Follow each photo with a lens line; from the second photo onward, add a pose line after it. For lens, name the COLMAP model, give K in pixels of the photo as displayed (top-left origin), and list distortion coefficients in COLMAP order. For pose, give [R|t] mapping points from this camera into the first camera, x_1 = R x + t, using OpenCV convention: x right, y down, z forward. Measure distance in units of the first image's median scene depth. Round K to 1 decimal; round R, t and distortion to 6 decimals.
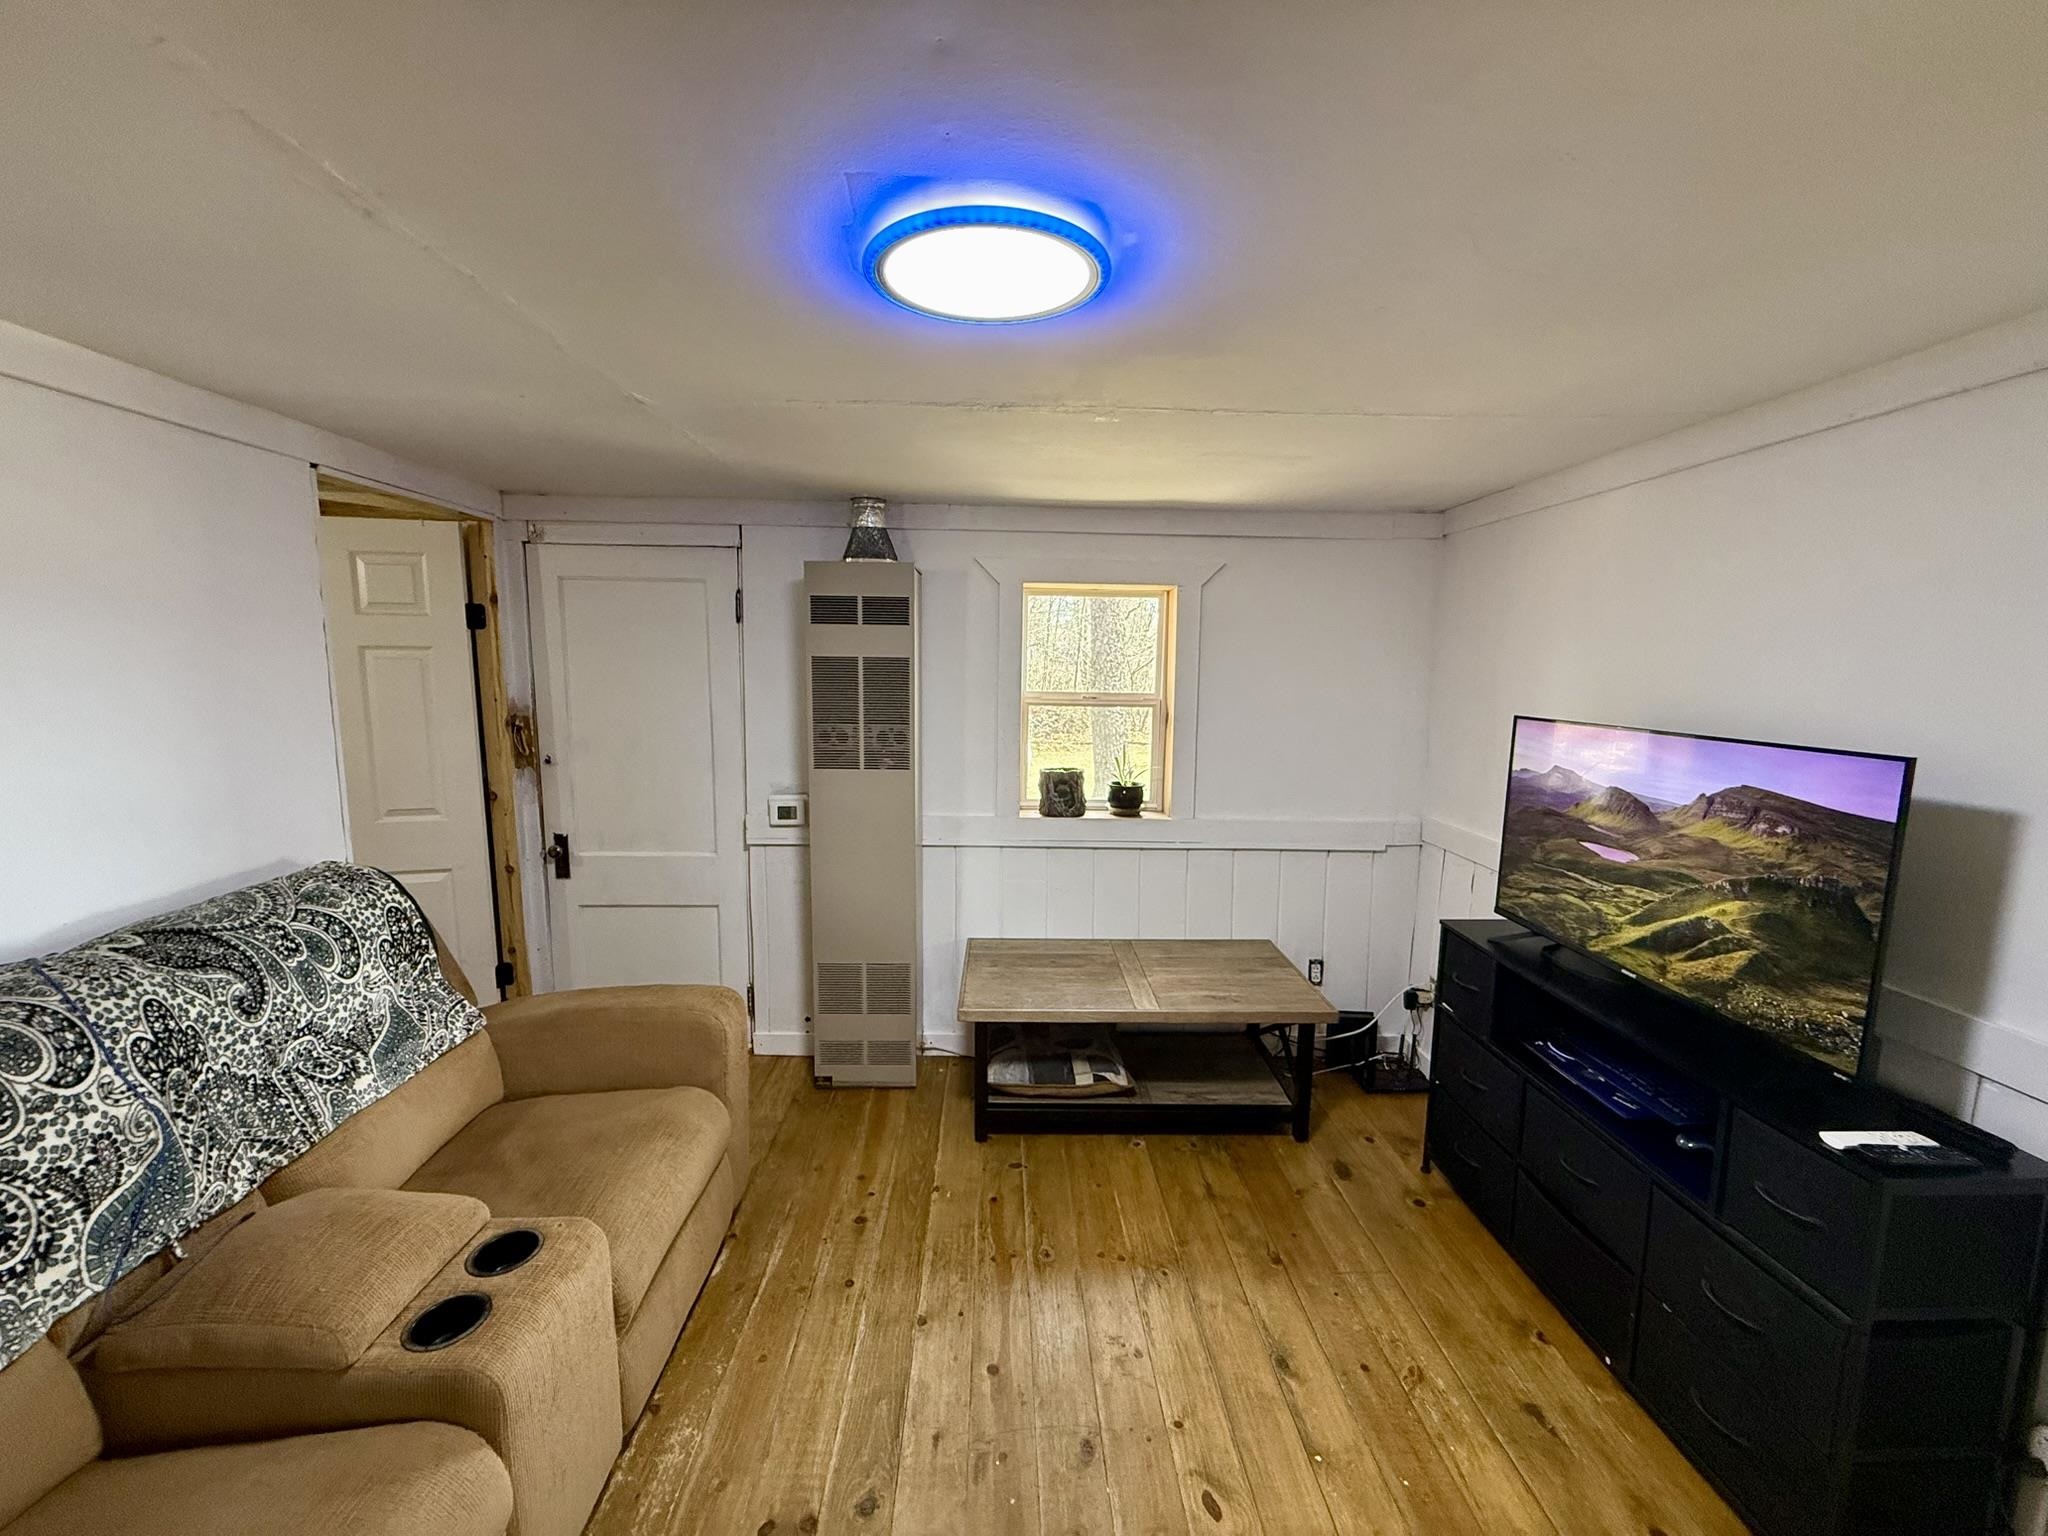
lens RADIAL K [[812.5, 0, 1020.7], [0, 812.5, 765.7], [0, 0, 1]] dist [0.001751, -0.000616]
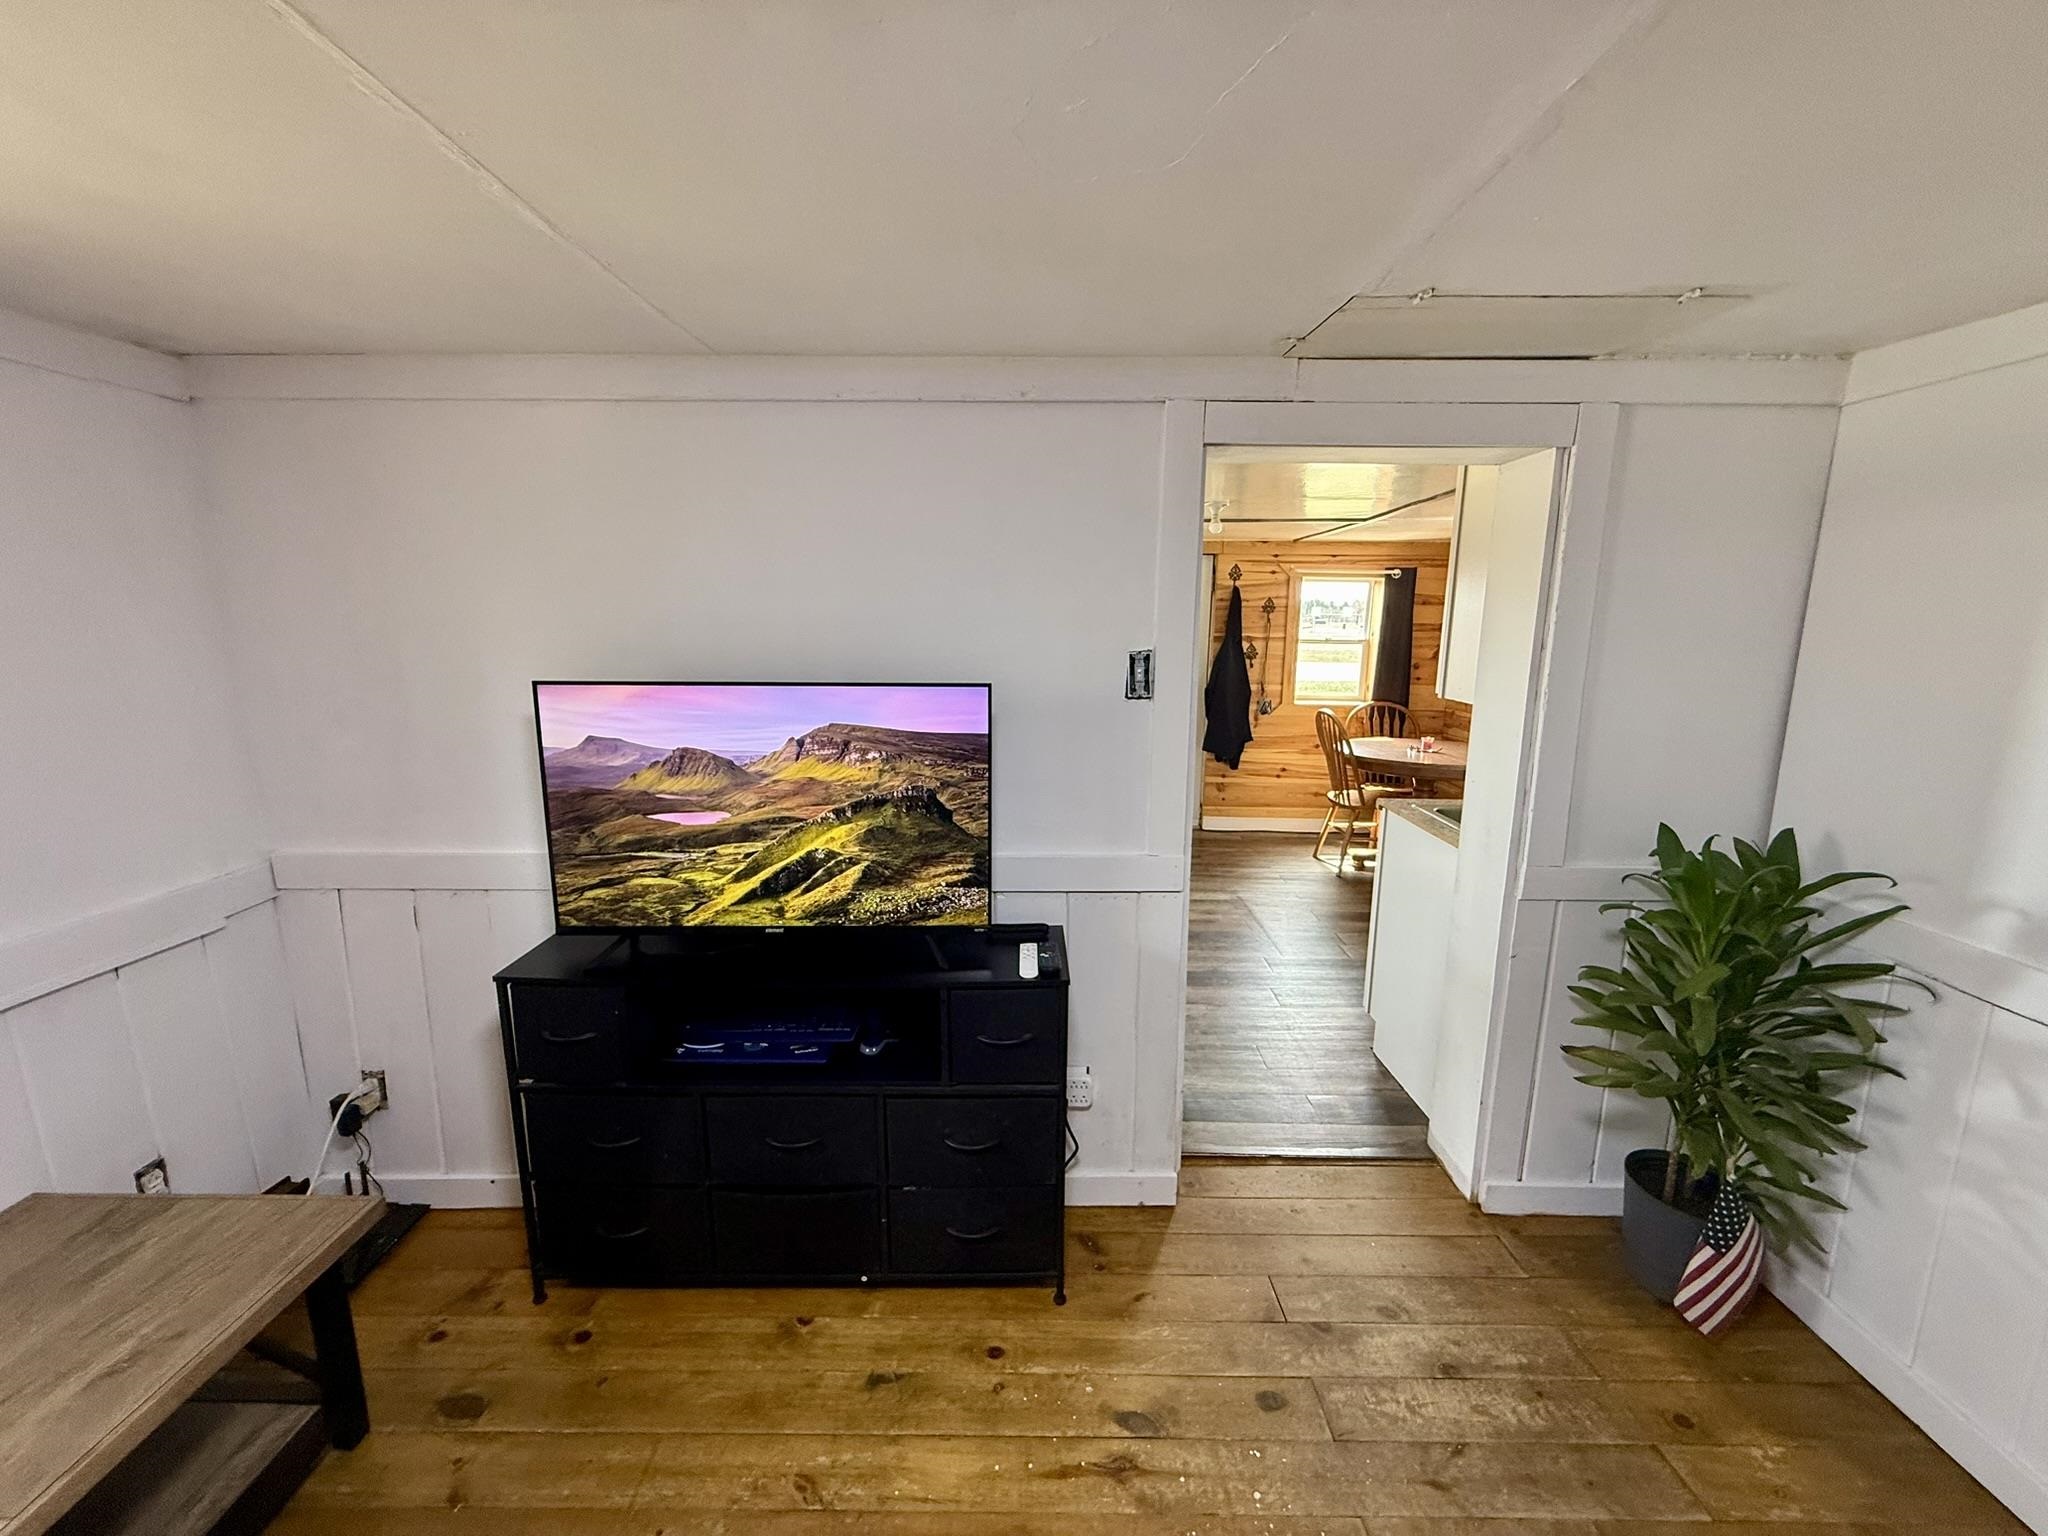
lens RADIAL K [[812.5, 0, 1015.9], [0, 812.5, 761.1], [0, 0, 1]] dist [0.001751, -0.000616]
pose [[0.026958, -0.184802, 0.982406, -0.177446], [0.123896, 0.975803, 0.180161, -0.085164], [-0.991929, 0.116859, 0.049202, 0.649378]]
